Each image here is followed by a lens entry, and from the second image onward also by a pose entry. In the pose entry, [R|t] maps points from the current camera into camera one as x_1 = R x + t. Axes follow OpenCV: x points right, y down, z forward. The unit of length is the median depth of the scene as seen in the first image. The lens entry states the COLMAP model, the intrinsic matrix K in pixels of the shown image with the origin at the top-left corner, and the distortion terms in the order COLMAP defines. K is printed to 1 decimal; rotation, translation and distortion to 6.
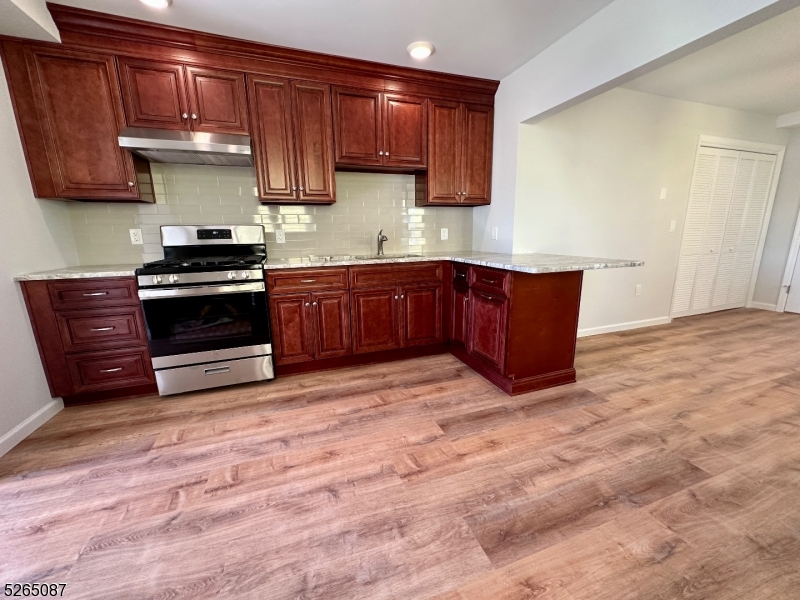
lens RADIAL K [[318.7, 0, 400.1], [0, 318.7, 299.9], [0, 0, 1]] dist [-0.002276, 0.000919]
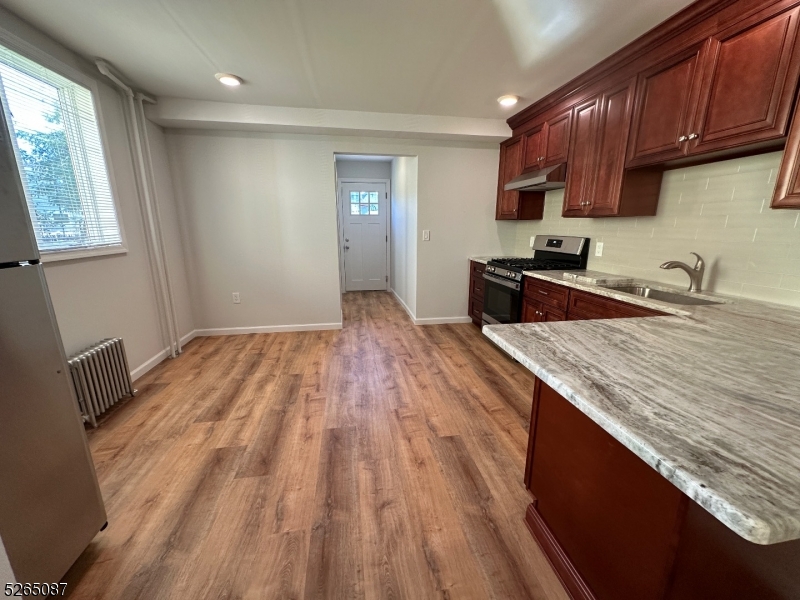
lens RADIAL K [[318.7, 0, 401.0], [0, 318.7, 301.3], [0, 0, 1]] dist [-0.002276, 0.000919]
pose [[-0.177524, 0.241788, -0.953952, 0.905055], [-0.204187, 0.939204, 0.276048, -0.249038], [0.962701, 0.243790, -0.117361, 0.721085]]
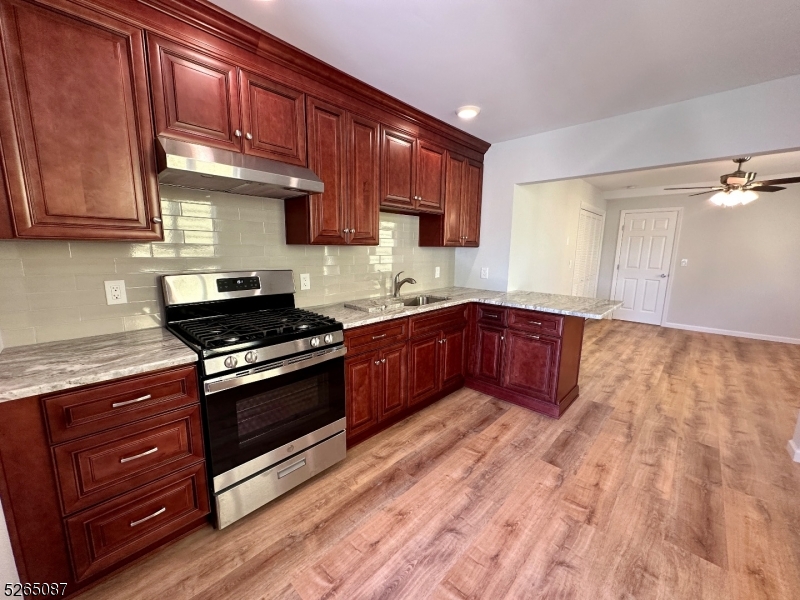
lens RADIAL K [[318.7, 0, 400.8], [0, 318.7, 300.4], [0, 0, 1]] dist [-0.002276, 0.000919]
pose [[0.891974, -0.046579, 0.449682, -0.676075], [0.066490, 0.997378, -0.028577, -0.140624], [-0.447171, 0.055389, 0.892732, 0.185987]]
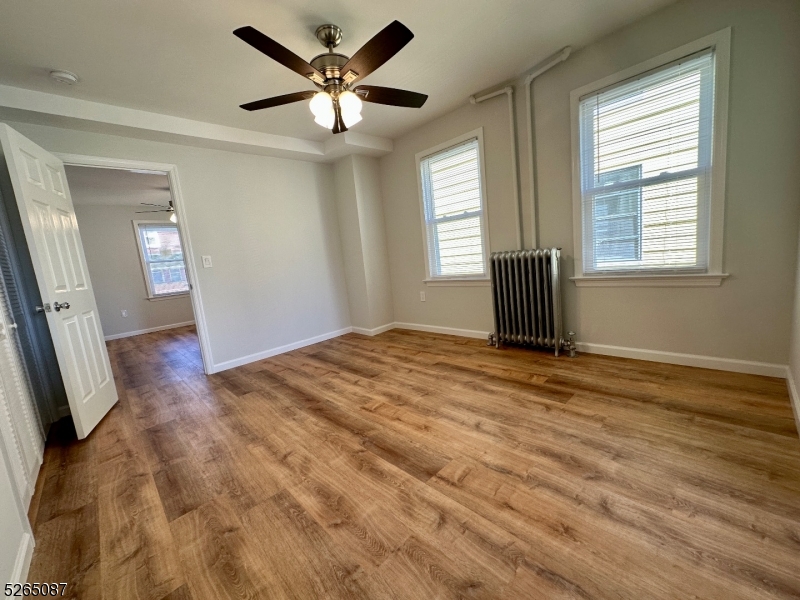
lens RADIAL K [[318.7, 0, 403.4], [0, 318.7, 301.9], [0, 0, 1]] dist [-0.002276, 0.000919]
pose [[-0.410847, -0.072668, 0.908803, 0.681207], [0.291902, 0.933861, 0.206634, -0.227827], [-0.863711, 0.350177, -0.362462, 1.211055]]
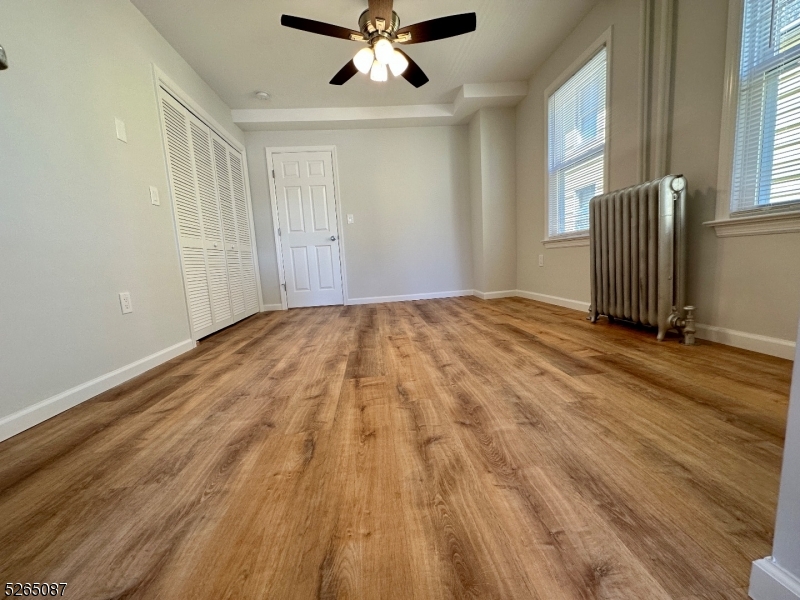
lens RADIAL K [[318.7, 0, 399.6], [0, 318.7, 300.0], [0, 0, 1]] dist [-0.002276, 0.000919]
pose [[0.253382, -0.121143, 0.959751, 0.576897], [0.253856, 0.965684, 0.054872, 0.084295], [-0.933464, 0.229735, 0.275440, 0.696535]]
